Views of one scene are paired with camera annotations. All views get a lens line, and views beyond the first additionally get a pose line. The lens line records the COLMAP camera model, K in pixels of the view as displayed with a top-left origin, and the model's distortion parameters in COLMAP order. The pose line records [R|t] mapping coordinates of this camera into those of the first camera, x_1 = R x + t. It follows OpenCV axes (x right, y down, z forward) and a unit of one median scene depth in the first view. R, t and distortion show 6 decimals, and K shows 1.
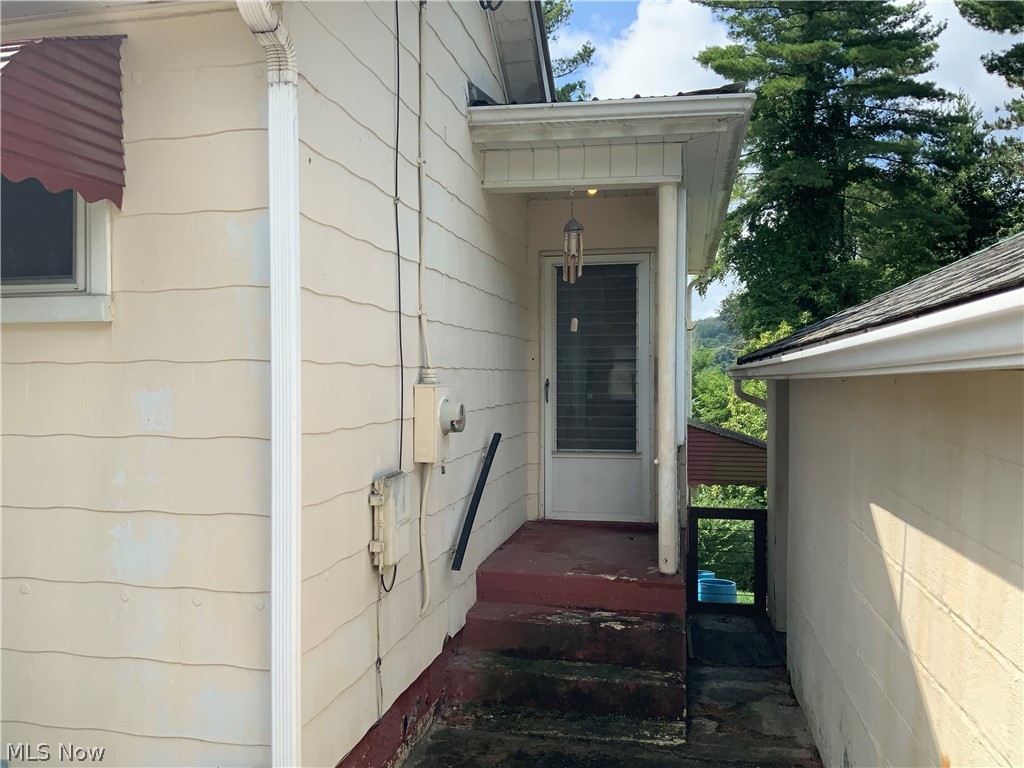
lens RADIAL K [[880.0, 0, 512.0], [0, 880.0, 384.0], [0, 0, 1]] dist [0.099613, 0.001220]
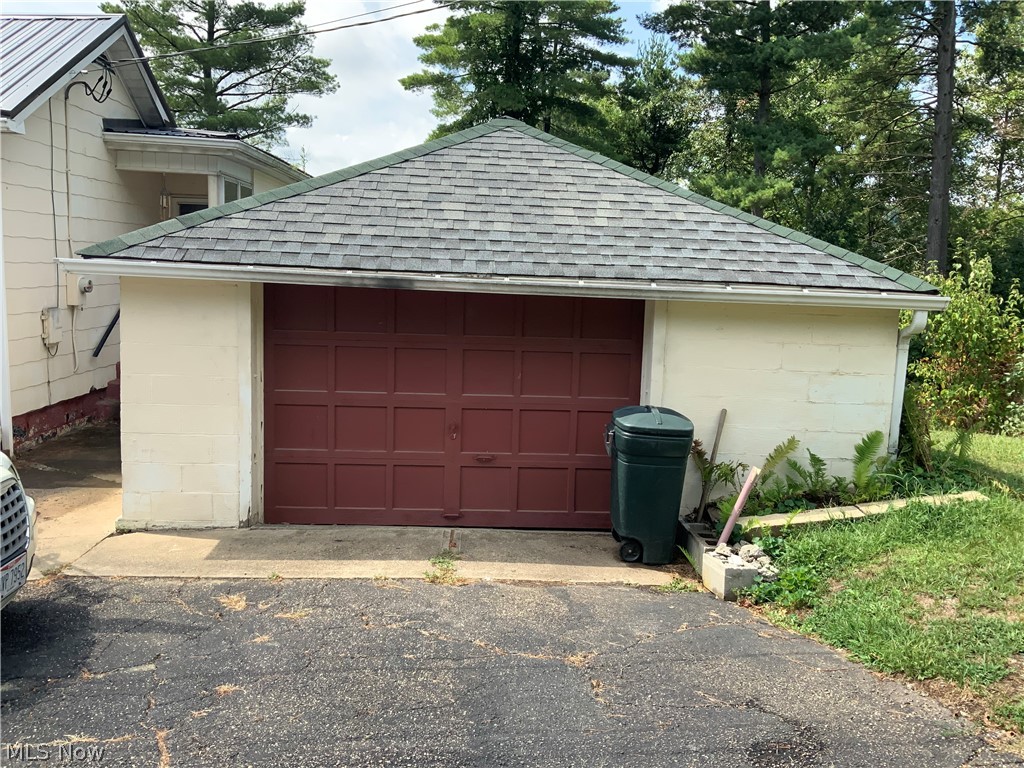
lens RADIAL K [[860.4, 0, 507.2], [0, 860.4, 381.9], [0, 0, 1]] dist [0.083611, -0.157910]
pose [[0.970008, 0.000562, 0.243071, 0.411916], [-0.031878, 0.991654, 0.124922, -0.029238], [-0.240972, -0.128924, 0.961931, -1.353716]]
